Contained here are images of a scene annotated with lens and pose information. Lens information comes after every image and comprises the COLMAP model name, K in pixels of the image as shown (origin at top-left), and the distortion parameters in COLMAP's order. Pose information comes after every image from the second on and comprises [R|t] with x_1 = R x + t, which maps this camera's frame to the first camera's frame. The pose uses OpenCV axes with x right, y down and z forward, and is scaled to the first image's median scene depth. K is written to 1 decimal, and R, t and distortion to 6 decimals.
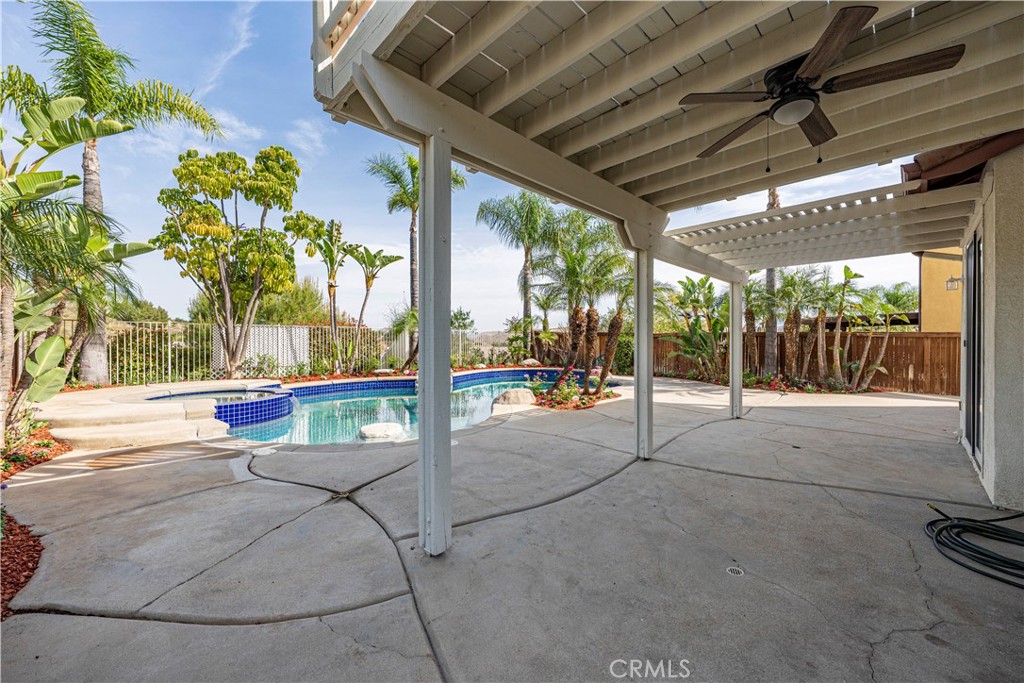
lens RADIAL K [[386.8, 0, 510.1], [0, 386.8, 339.0], [0, 0, 1]] dist [0.001664, 0.000310]
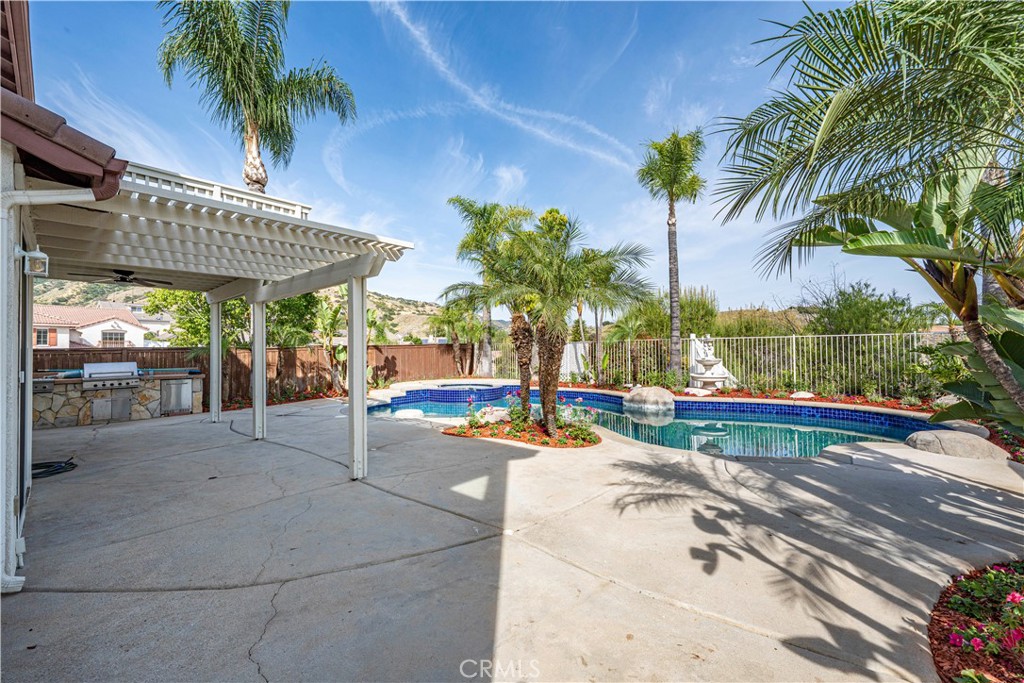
lens RADIAL K [[421.7, 0, 509.0], [0, 421.7, 346.4], [0, 0, 1]] dist [0.002967, 0.000031]
pose [[0.061443, -0.016916, -0.997967, 0.810100], [0.009642, 0.999820, -0.016353, -0.001091], [0.998064, -0.008617, 0.061595, 0.734816]]
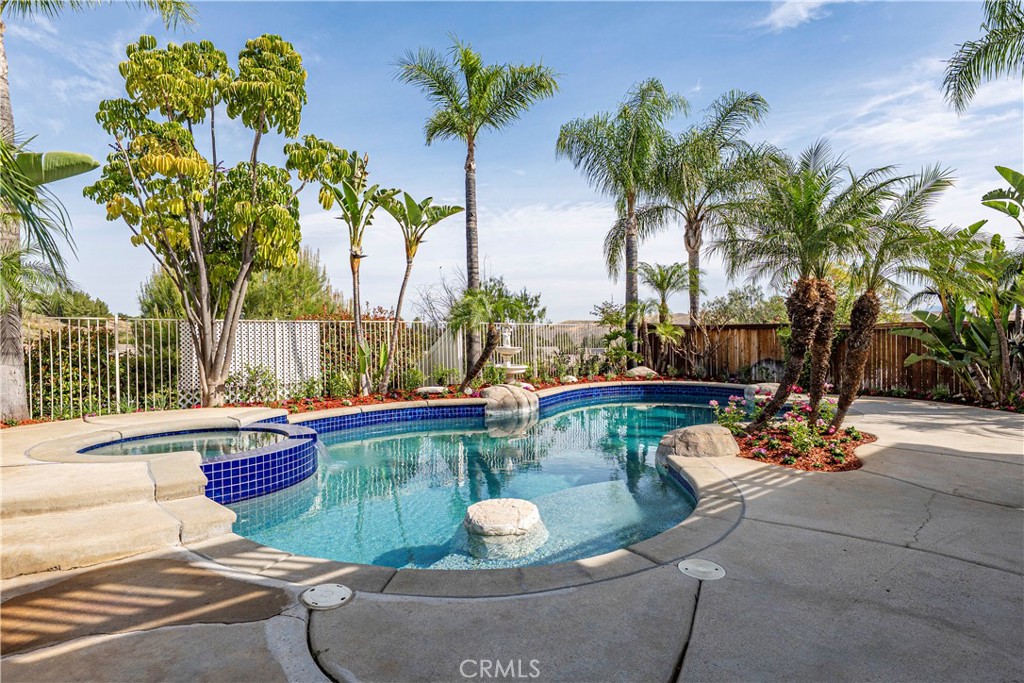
lens RADIAL K [[536.4, 0, 511.8], [0, 536.4, 338.4], [0, 0, 1]] dist [0.003554, -0.004322]
pose [[0.996730, -0.012207, -0.079873, -0.143491], [0.012622, 0.999909, 0.004694, -0.004345], [0.079808, -0.005687, 0.996794, 0.153374]]
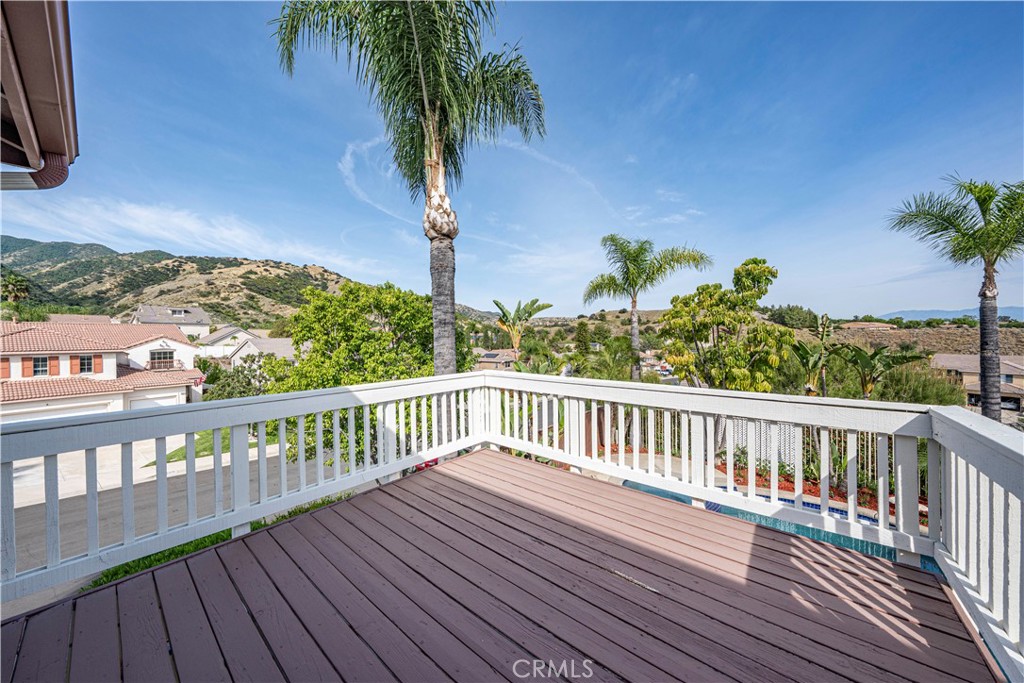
lens RADIAL K [[348.3, 0, 507.5], [0, 348.3, 340.8], [0, 0, 1]] dist [-0.001216, 0.000298]
pose [[0.110056, 0.012636, -0.993845, 0.279442], [0.008923, 0.999866, 0.013701, -0.276678], [0.993885, -0.010376, 0.109928, 0.208811]]
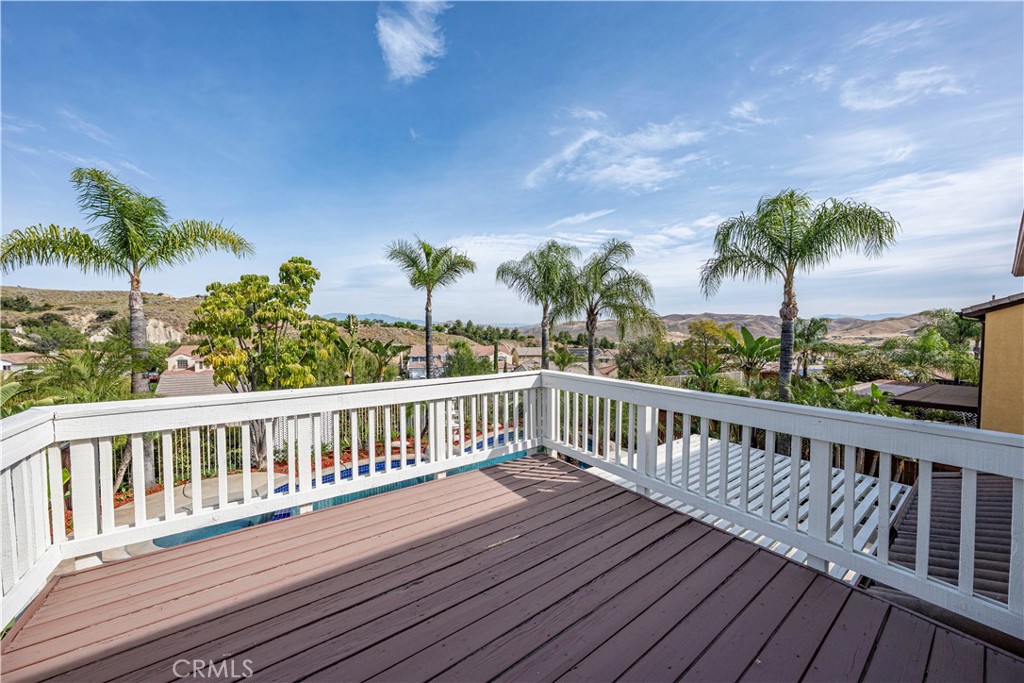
lens RADIAL K [[348.3, 0, 509.8], [0, 348.3, 341.4], [0, 0, 1]] dist [-0.001216, 0.000298]
pose [[0.989801, 0.012157, -0.141935, 0.141911], [-0.007855, 0.999494, 0.030837, -0.278967], [0.142238, -0.029407, 0.989396, 0.085148]]
